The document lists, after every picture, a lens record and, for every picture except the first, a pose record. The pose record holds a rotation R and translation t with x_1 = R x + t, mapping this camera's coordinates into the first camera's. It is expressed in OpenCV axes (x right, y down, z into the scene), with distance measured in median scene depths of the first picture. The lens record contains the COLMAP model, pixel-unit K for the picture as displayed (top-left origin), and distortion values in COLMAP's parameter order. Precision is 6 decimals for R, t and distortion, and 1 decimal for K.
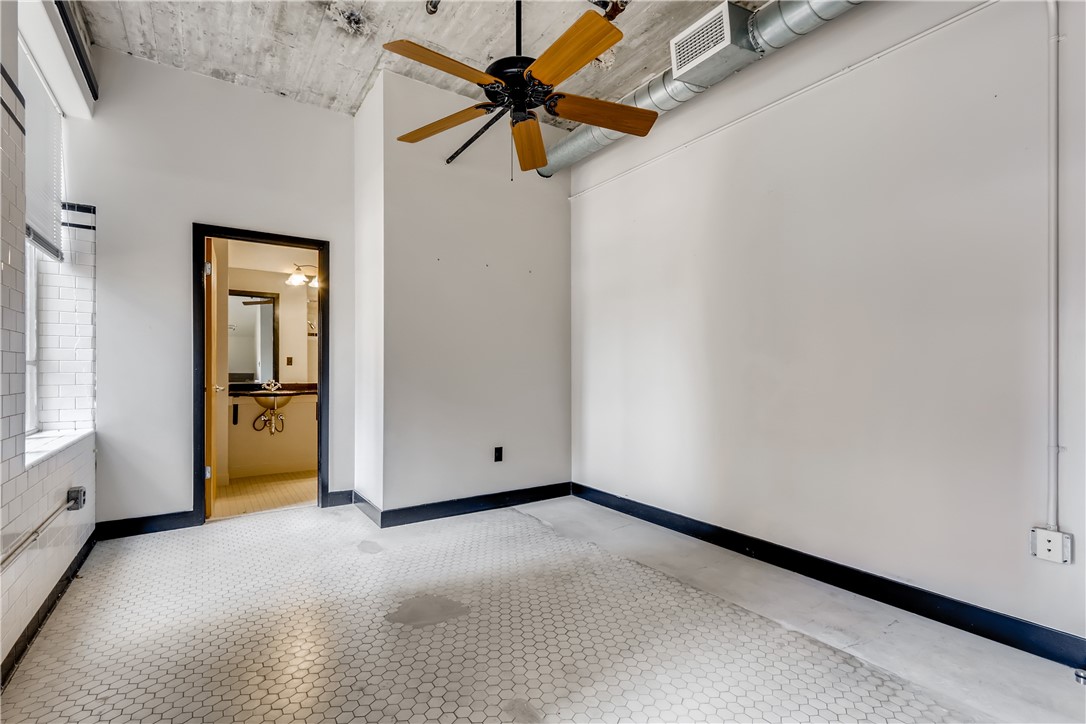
lens RADIAL K [[498.1, 0, 527.3], [0, 498.1, 370.6], [0, 0, 1]] dist [0.001116, -0.000422]
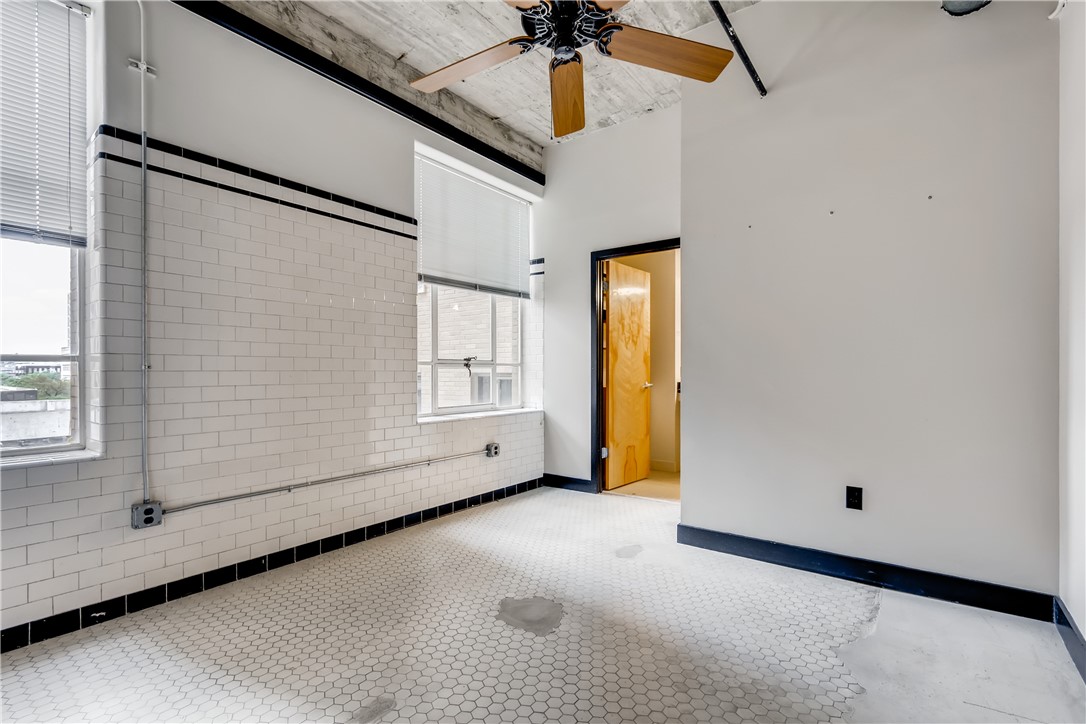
lens RADIAL K [[498.1, 0, 527.3], [0, 498.1, 370.6], [0, 0, 1]] dist [0.001116, -0.000422]
pose [[0.329022, 0.000577, -0.944322, 0.514551], [0.000787, 0.999999, 0.000885, 0.002120], [0.944322, -0.001034, 0.329021, 0.477819]]
